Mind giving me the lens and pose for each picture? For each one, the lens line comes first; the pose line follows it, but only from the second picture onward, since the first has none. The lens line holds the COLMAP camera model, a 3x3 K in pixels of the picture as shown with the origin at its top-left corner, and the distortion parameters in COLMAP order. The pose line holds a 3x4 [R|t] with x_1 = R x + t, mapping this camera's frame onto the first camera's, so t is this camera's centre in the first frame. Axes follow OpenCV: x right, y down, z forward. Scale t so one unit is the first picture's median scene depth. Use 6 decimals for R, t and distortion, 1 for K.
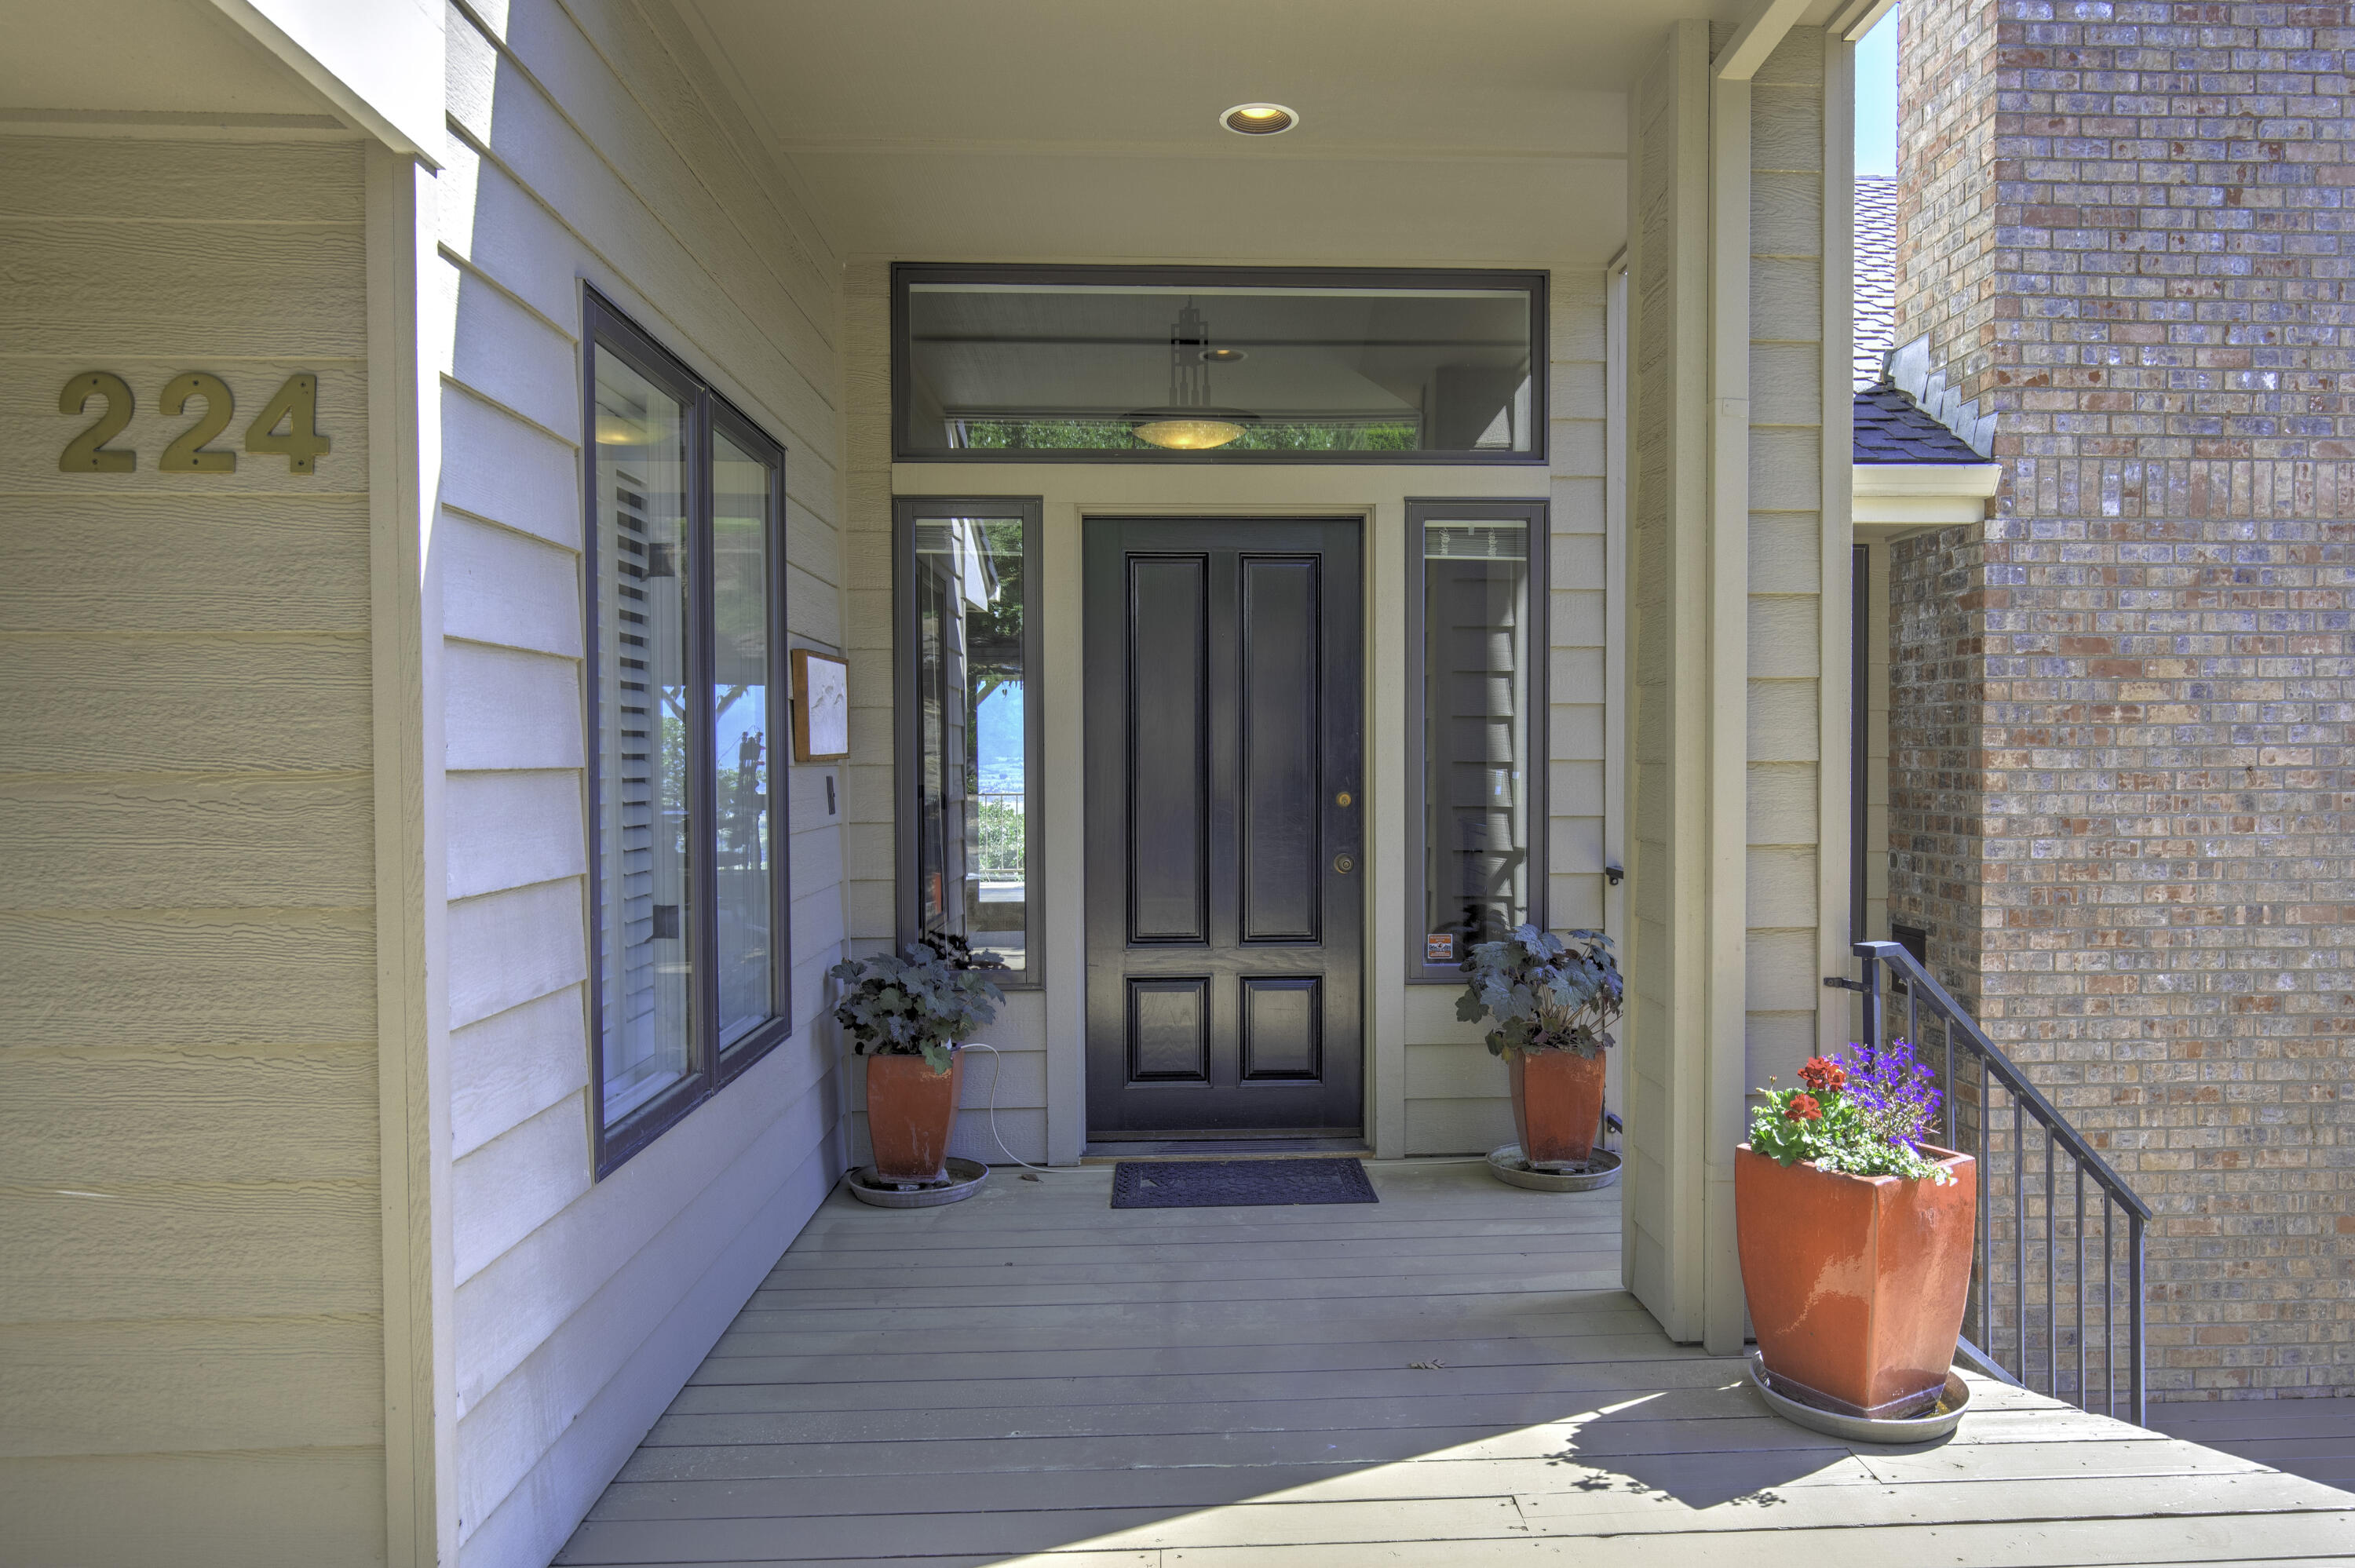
lens RADIAL K [[1547.3, 0, 1283.0], [0, 1547.3, 792.4], [0, 0, 1]] dist [-0.052118, 0.000783]
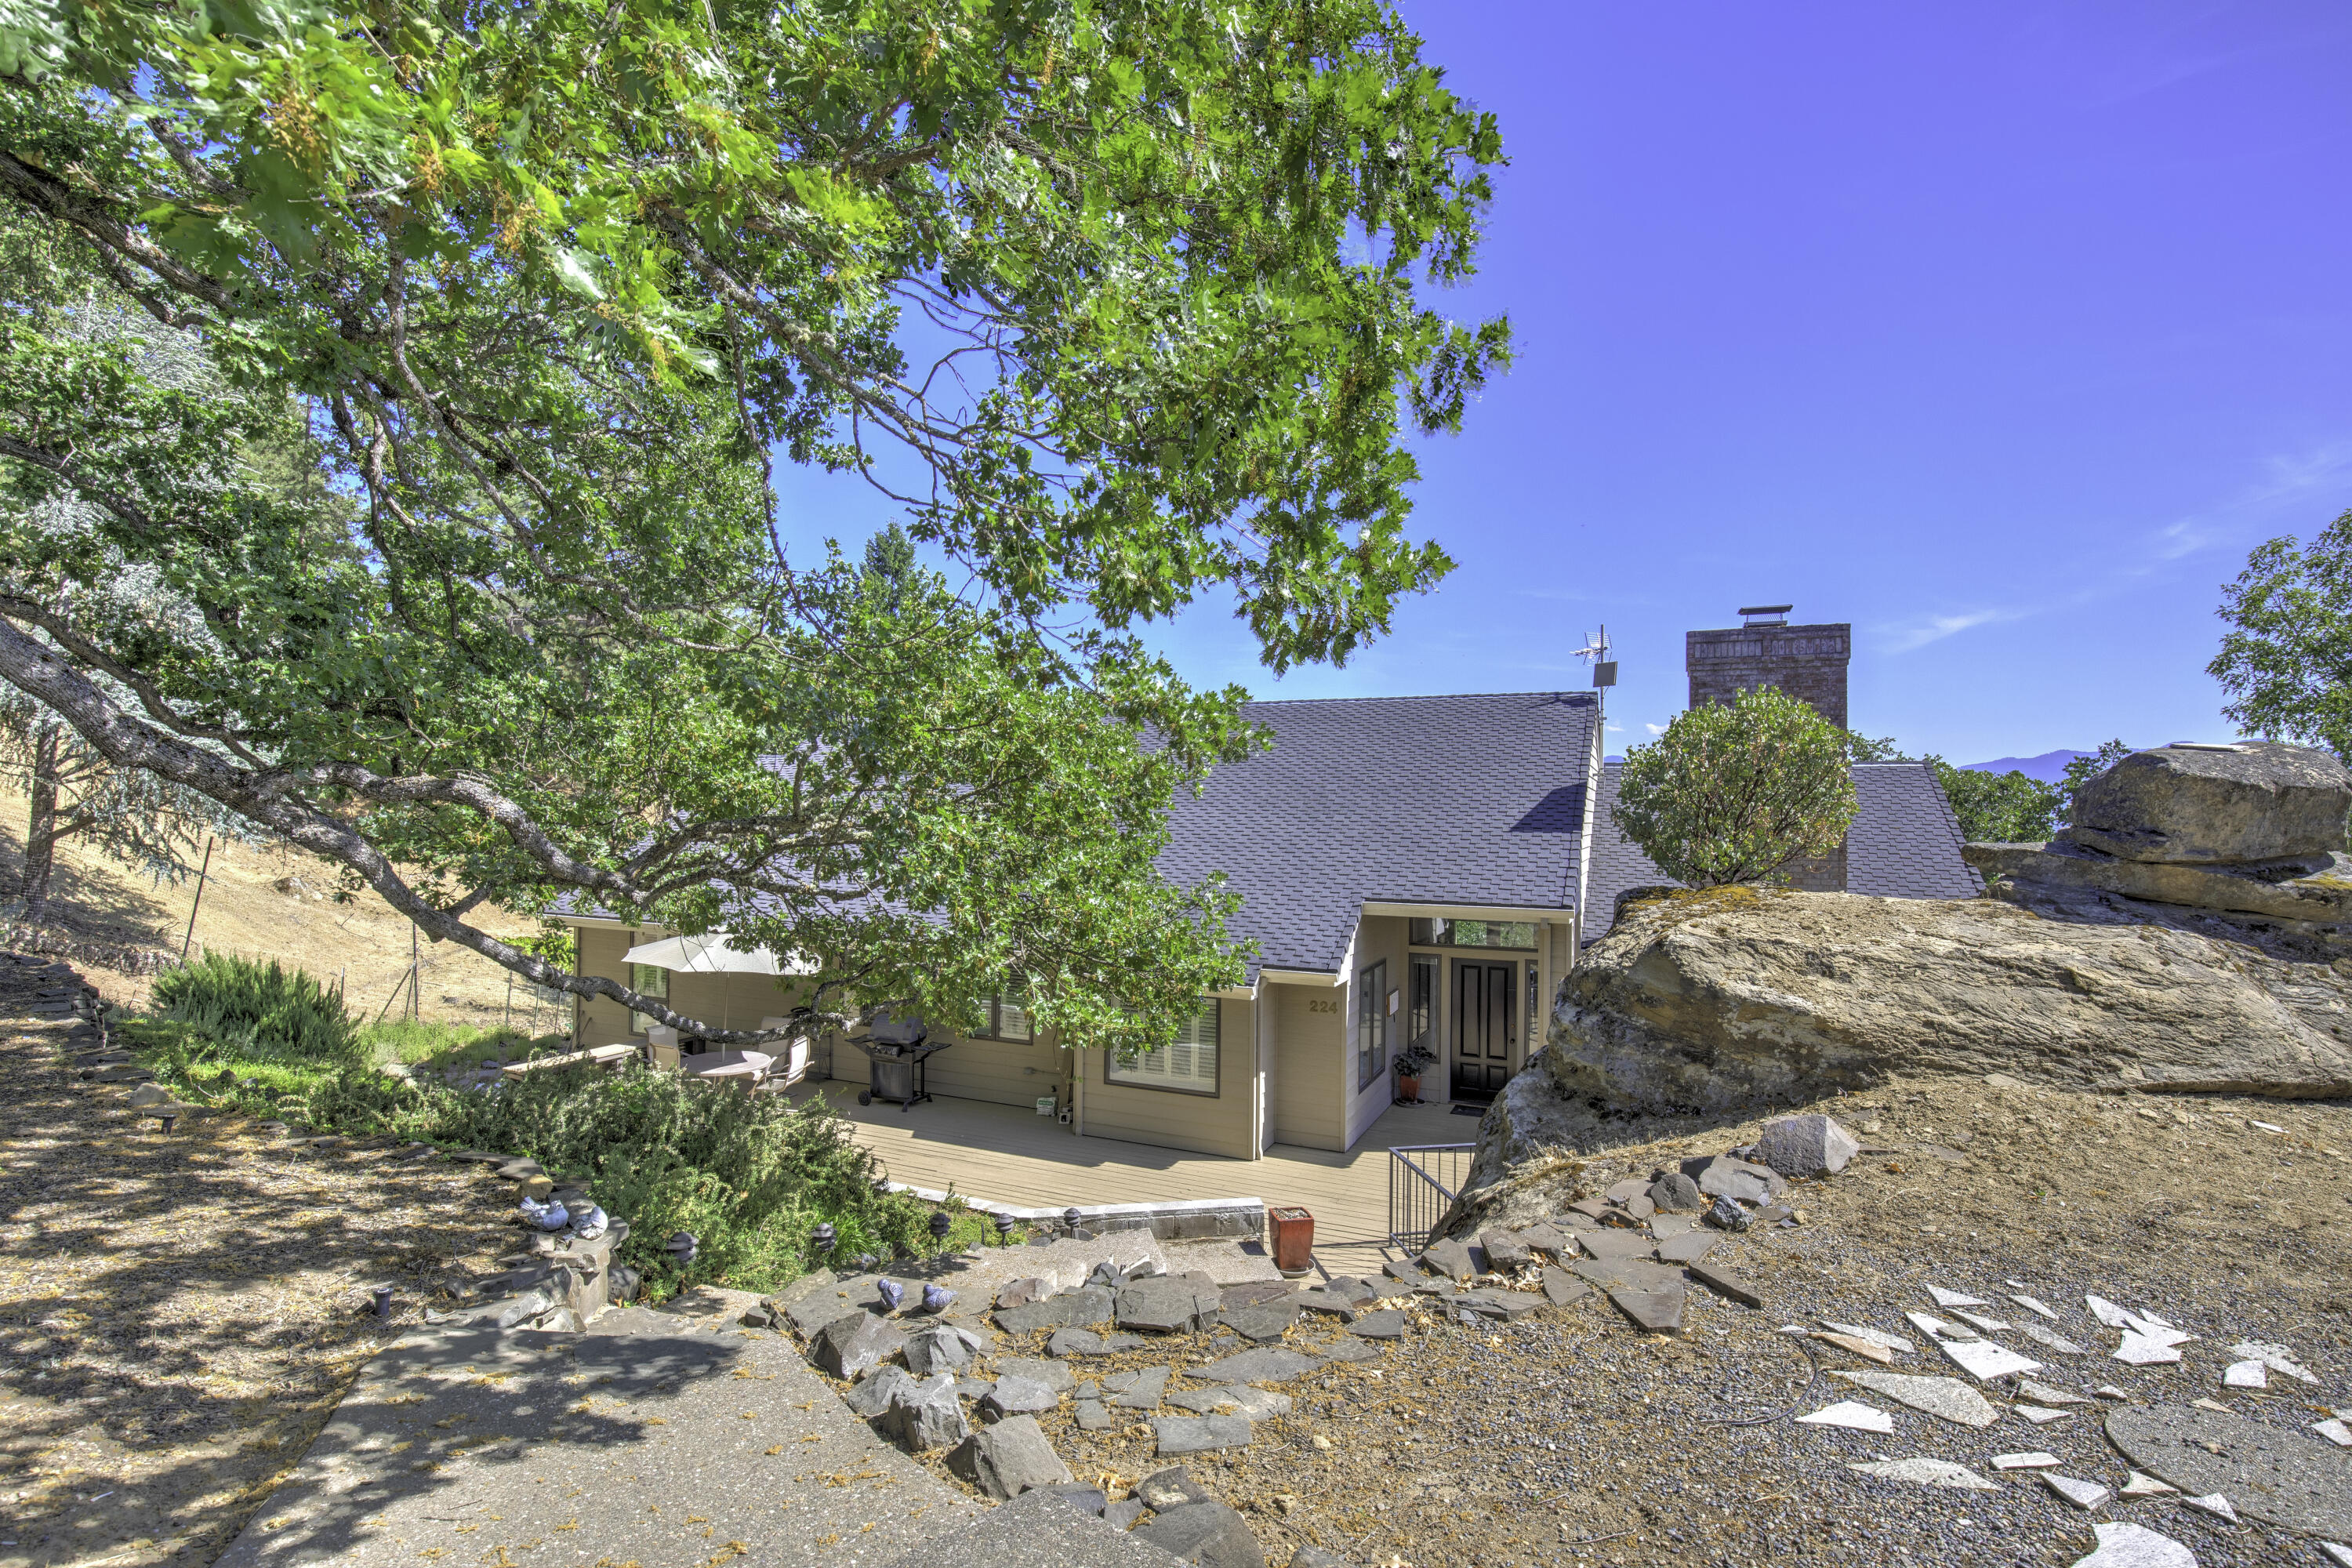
lens RADIAL K [[1078.4, 0, 1201.7], [0, 1078.4, 816.6], [0, 0, 1]] dist [-0.026226, 0.005439]
pose [[0.887647, 0.014009, -0.460311, 0.696658], [-0.027105, 0.999394, -0.021852, -0.529921], [0.459725, 0.031874, 0.887489, -2.233636]]
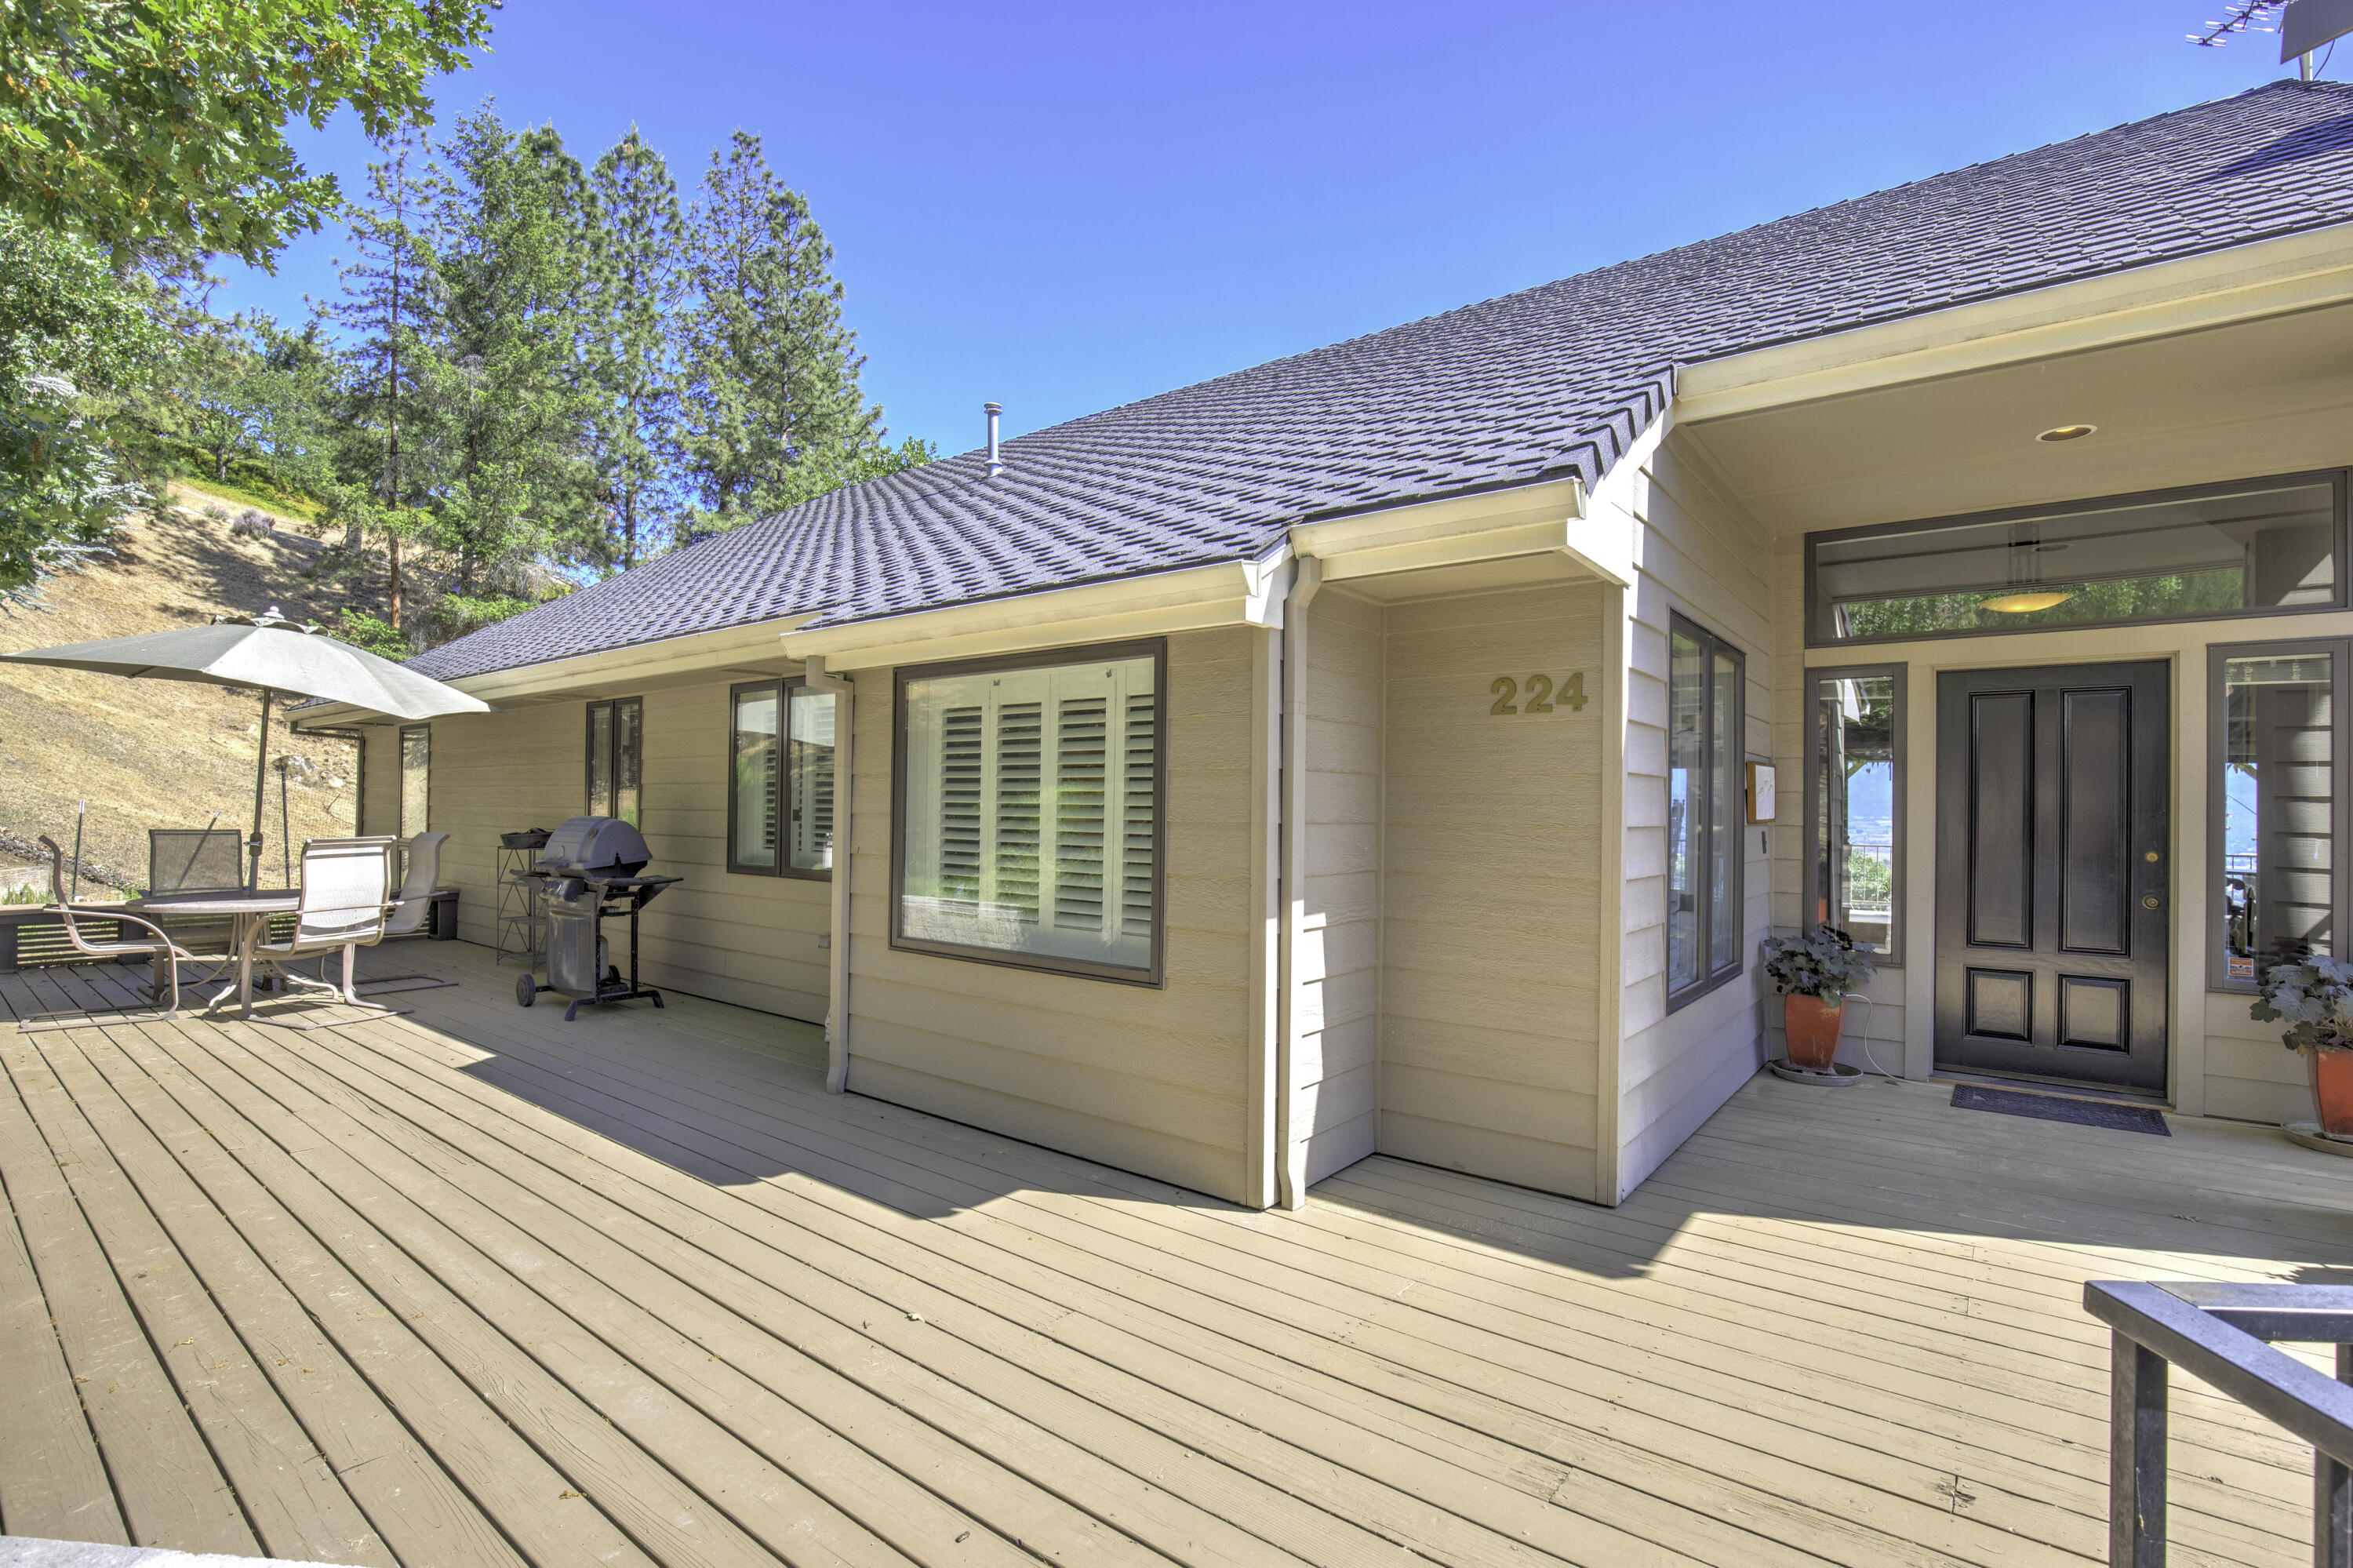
lens RADIAL K [[1105.8, 0, 1179.8], [0, 1105.8, 799.3], [0, 0, 1]] dist [-0.021514, 0.002069]
pose [[0.743333, 0.006592, -0.668889, 0.048566], [-0.029948, 0.999277, -0.023433, 0.001934], [0.668251, 0.037450, 0.742993, -0.377230]]
